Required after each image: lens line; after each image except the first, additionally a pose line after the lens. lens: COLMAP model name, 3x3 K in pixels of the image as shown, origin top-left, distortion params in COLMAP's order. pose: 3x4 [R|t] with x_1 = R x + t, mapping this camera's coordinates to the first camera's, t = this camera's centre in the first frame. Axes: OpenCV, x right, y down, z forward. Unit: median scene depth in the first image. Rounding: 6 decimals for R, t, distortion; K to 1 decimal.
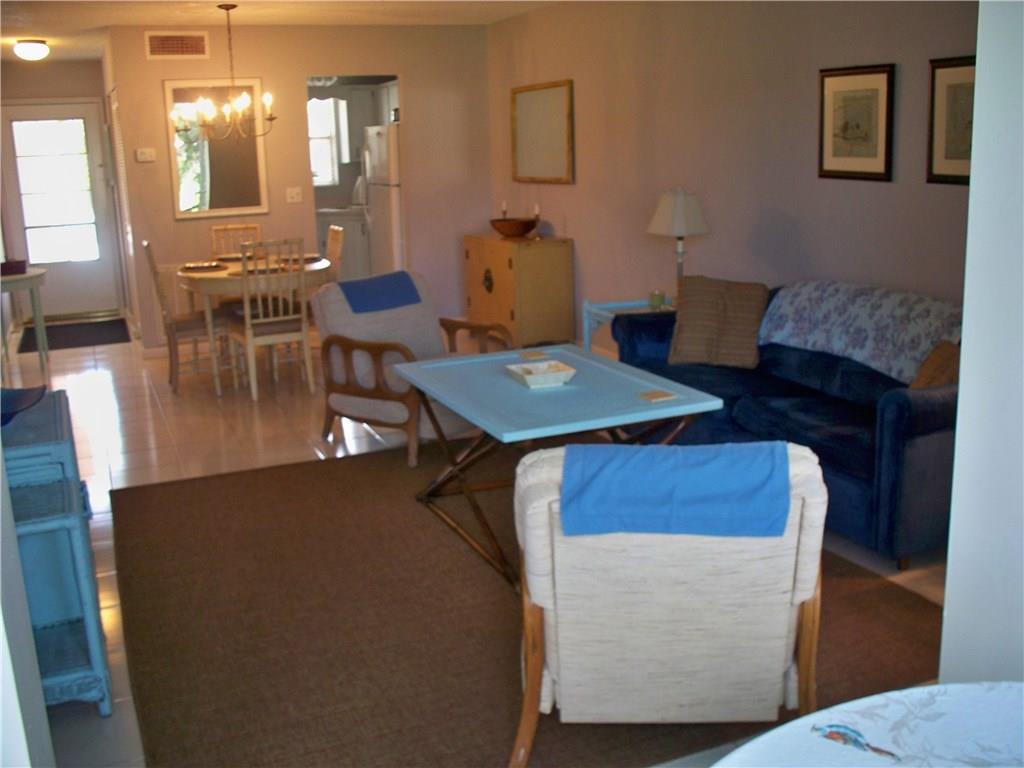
lens RADIAL K [[1063.8, 0, 539.7], [0, 1063.8, 386.8], [0, 0, 1]] dist [-0.191878, 0.200919]
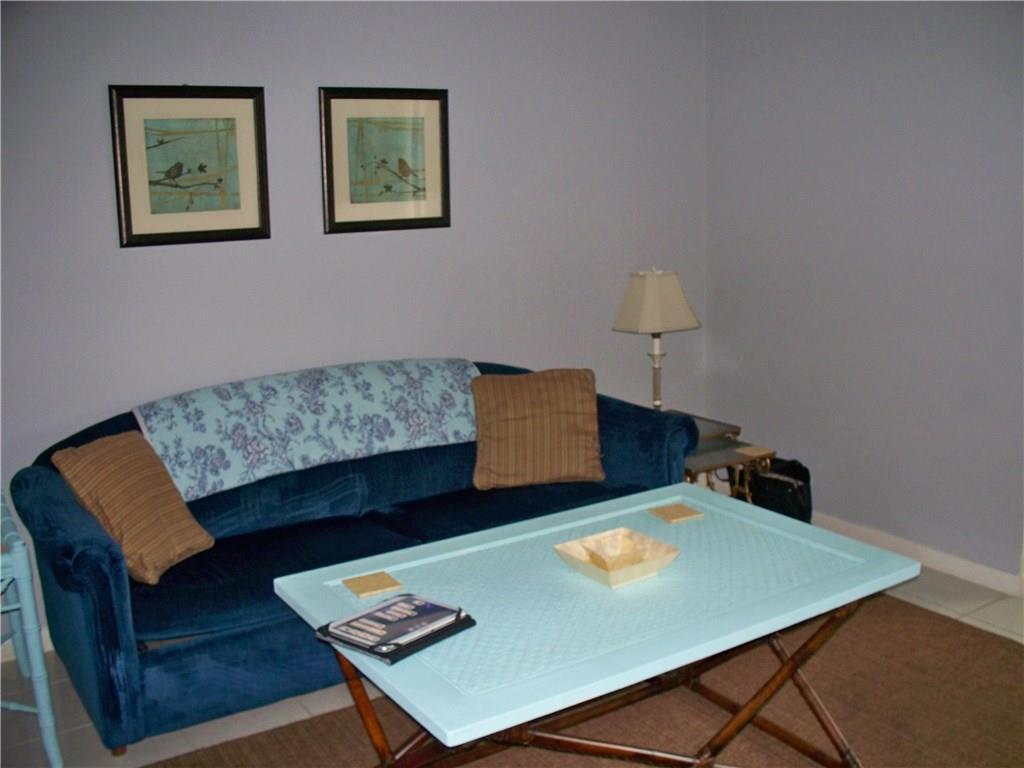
lens RADIAL K [[1063.8, 0, 539.7], [0, 1063.8, 386.8], [0, 0, 1]] dist [-0.191878, 0.200919]
pose [[-0.175886, -0.168651, 0.969856, -0.489897], [0.249868, 0.945301, 0.209695, -0.210769], [-0.952171, 0.279218, -0.124124, 0.955548]]
